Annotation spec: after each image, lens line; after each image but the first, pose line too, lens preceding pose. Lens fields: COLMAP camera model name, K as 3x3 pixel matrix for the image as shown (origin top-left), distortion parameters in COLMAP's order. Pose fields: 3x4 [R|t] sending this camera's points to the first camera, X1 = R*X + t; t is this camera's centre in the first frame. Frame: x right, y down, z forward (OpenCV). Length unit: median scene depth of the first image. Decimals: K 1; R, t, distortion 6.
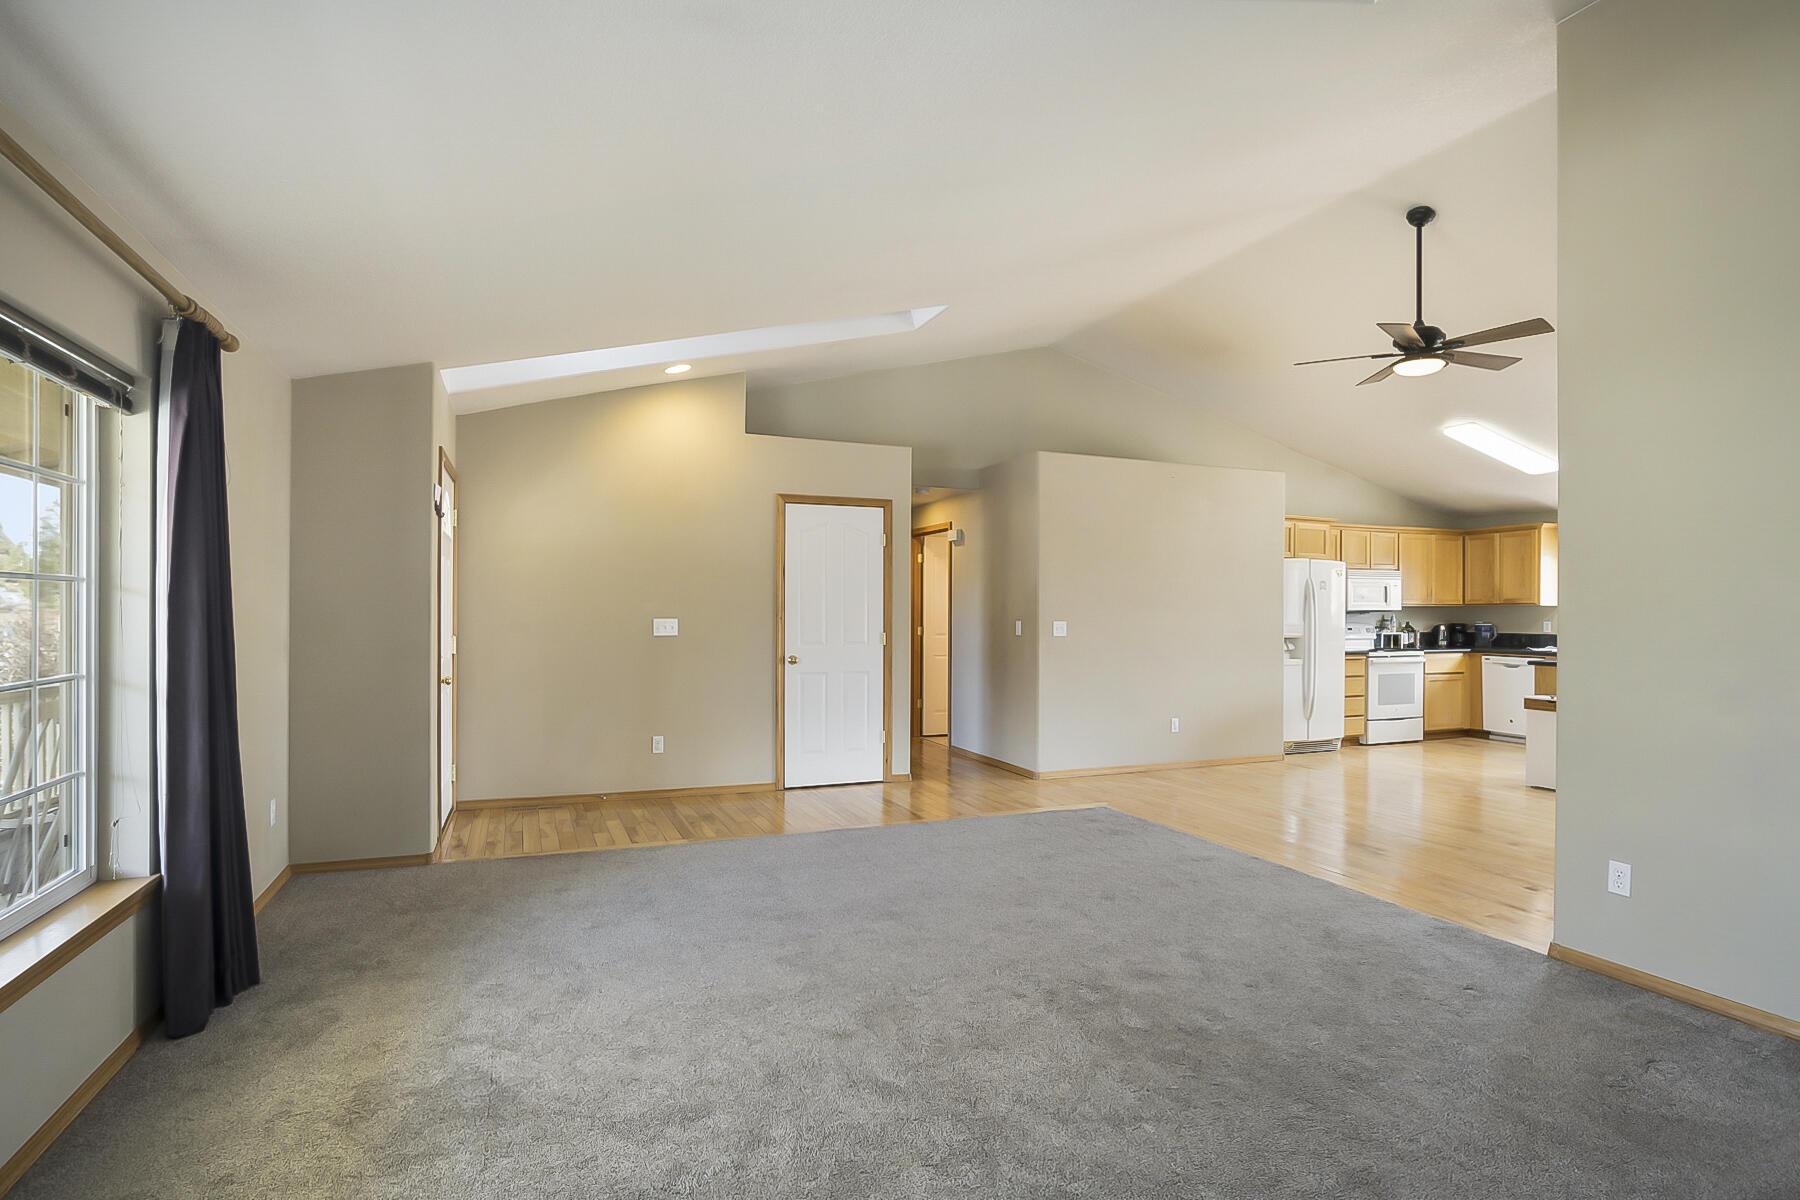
lens RADIAL K [[912.0, 0, 895.7], [0, 912.0, 612.4], [0, 0, 1]] dist [-0.021660, 0.009824]
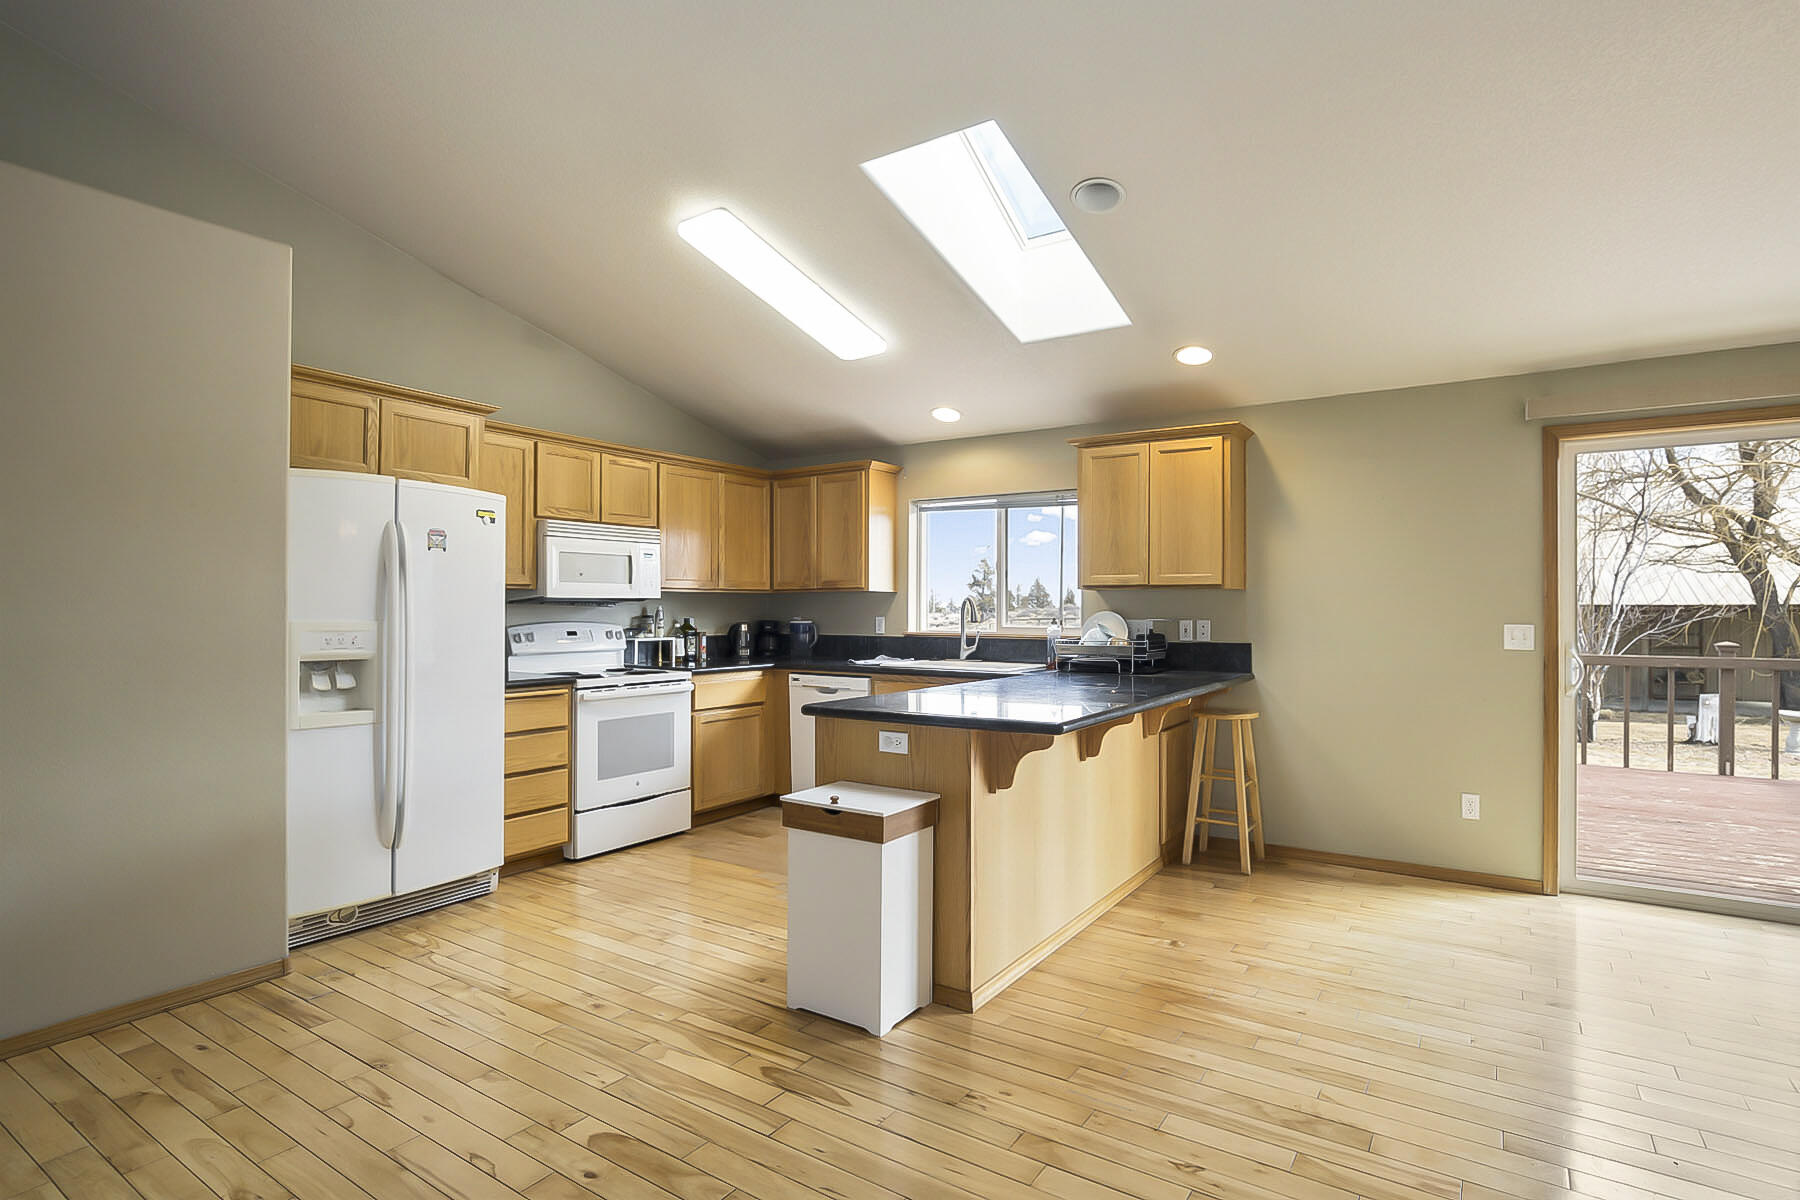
lens RADIAL K [[912.0, 0, 894.6], [0, 912.0, 601.6], [0, 0, 1]] dist [-0.021660, 0.009824]
pose [[0.834819, 0.001595, 0.550522, 0.367775], [0.002352, 0.999976, -0.006464, 0.003274], [-0.550520, 0.006691, 0.834795, 0.447059]]
